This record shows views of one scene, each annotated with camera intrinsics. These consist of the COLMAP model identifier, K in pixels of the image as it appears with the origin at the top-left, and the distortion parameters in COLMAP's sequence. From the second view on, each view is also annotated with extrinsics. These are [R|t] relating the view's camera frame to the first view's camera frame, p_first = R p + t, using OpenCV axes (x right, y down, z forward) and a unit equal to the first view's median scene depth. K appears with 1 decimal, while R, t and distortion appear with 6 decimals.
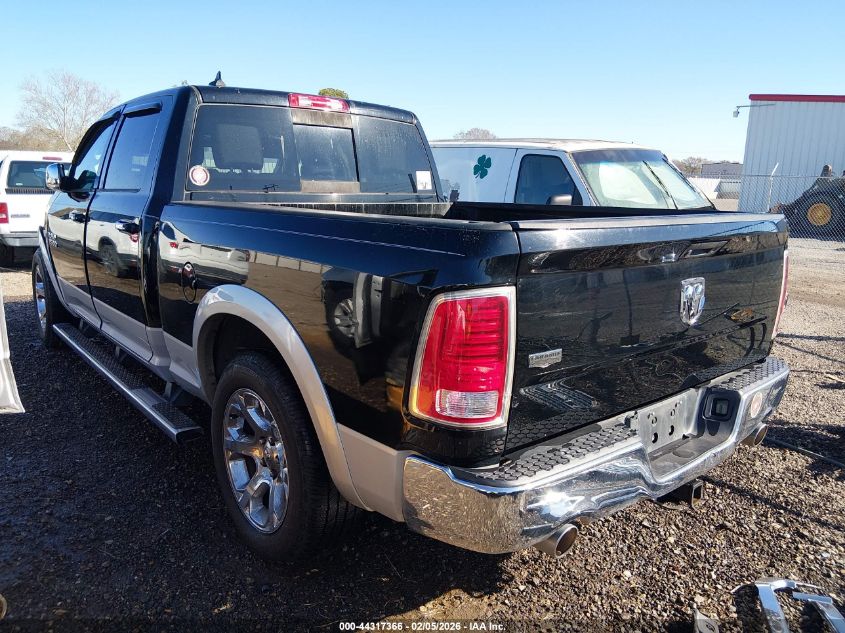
lens RADIAL K [[642.6, 0, 422.5], [0, 642.6, 316.5], [0, 0, 1]] dist [-0.000988, 0.000062]
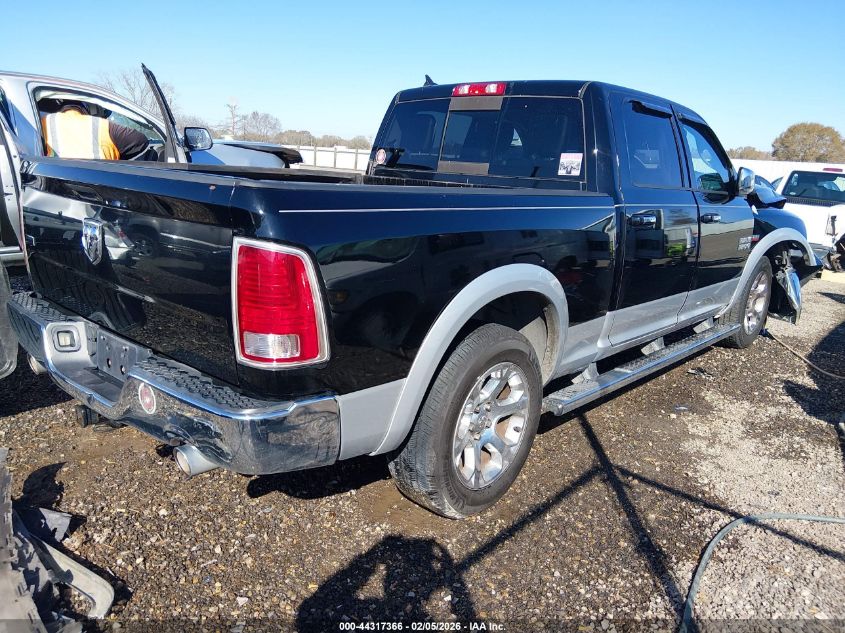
lens RADIAL K [[642.6, 0, 422.5], [0, 642.6, 316.5], [0, 0, 1]] dist [-0.000988, 0.000062]
pose [[0.156613, 0.210251, -0.965022, 0.938604], [-0.248360, 0.954066, 0.167558, -0.132634], [0.955924, 0.213431, 0.201637, 0.797357]]
